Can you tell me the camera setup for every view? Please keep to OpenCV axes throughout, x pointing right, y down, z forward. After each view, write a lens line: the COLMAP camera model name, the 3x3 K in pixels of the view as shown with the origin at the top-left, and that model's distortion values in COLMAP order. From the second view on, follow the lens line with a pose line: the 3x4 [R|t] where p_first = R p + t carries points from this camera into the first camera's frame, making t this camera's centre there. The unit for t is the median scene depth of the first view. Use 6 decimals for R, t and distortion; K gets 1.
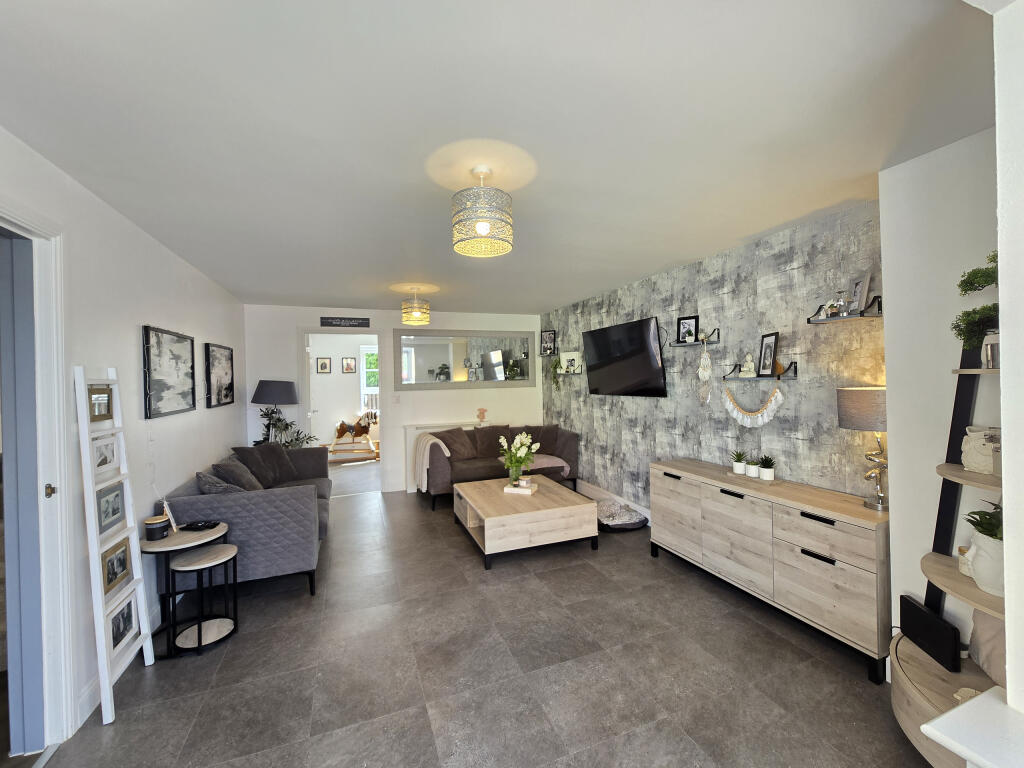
lens RADIAL K [[417.1, 0, 505.4], [0, 417.1, 378.9], [0, 0, 1]] dist [0.001740, -0.000201]
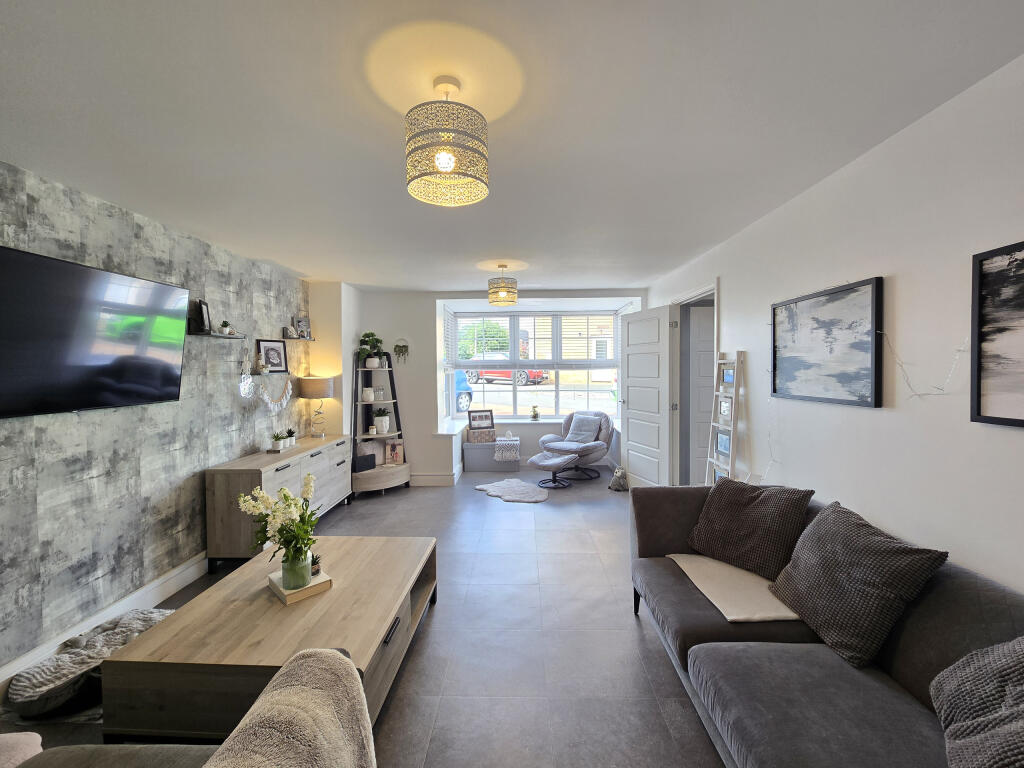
lens RADIAL K [[417.1, 0, 509.6], [0, 417.1, 377.9], [0, 0, 1]] dist [0.001740, -0.000201]
pose [[-0.924903, 0.020668, 0.379640, -0.471850], [0.029599, 0.999405, 0.017702, 0.009657], [-0.379049, 0.027610, -0.924965, 1.606662]]
